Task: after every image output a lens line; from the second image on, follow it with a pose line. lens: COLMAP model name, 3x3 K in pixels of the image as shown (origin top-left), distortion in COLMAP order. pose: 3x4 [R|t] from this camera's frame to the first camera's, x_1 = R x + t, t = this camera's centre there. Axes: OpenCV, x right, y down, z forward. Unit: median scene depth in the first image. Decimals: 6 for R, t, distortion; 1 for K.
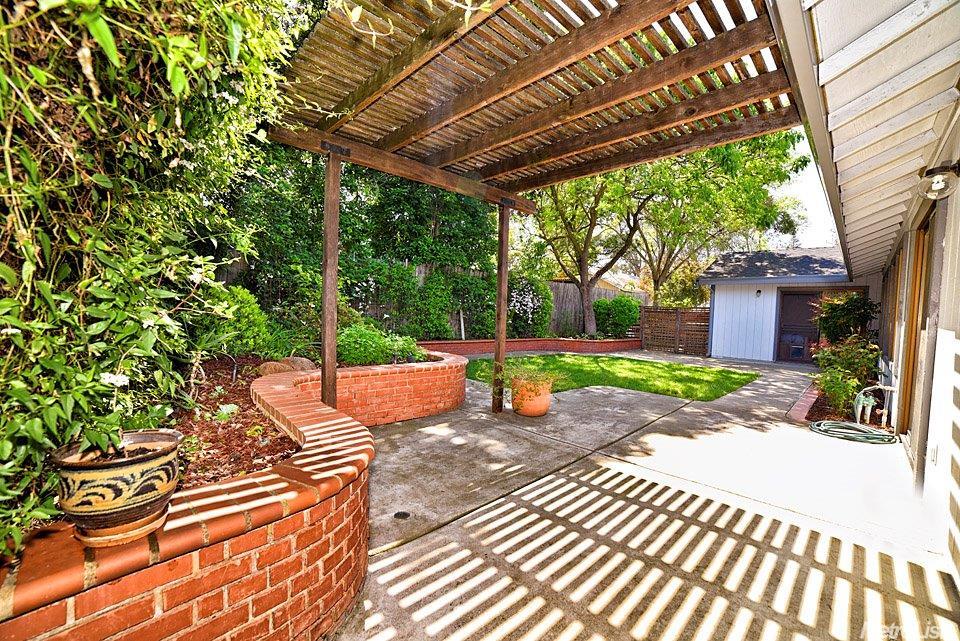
lens RADIAL K [[388.6, 0, 480.5], [0, 388.6, 325.4], [0, 0, 1]] dist [-0.106681, 0.033532]
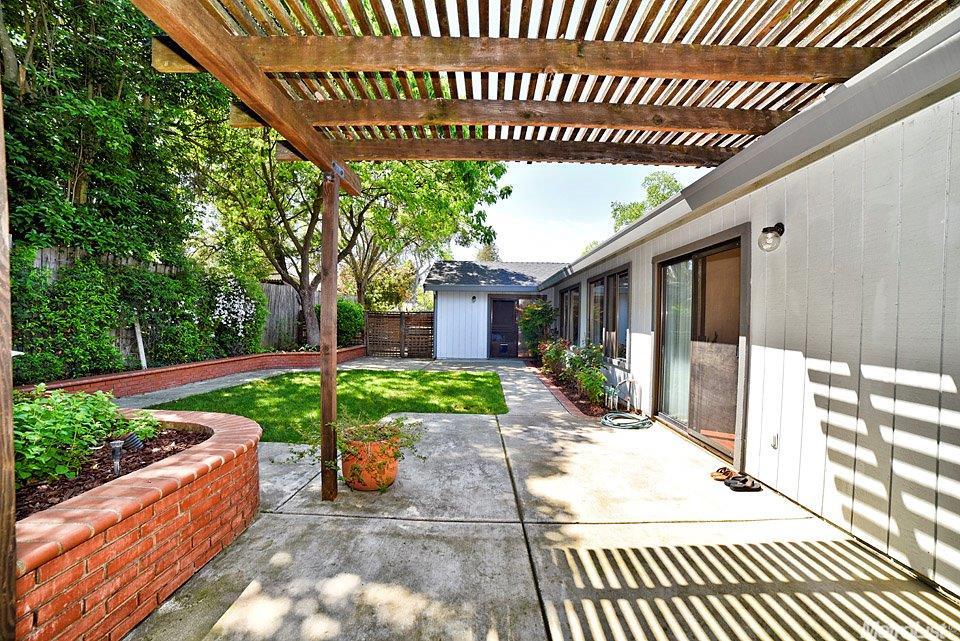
lens RADIAL K [[388.6, 0, 480.5], [0, 388.6, 325.4], [0, 0, 1]] dist [-0.106681, 0.033532]
pose [[0.692544, -0.036218, 0.720465, -0.087894], [0.035505, 0.999240, 0.016103, -0.024770], [-0.720501, 0.014428, 0.693304, 0.152998]]
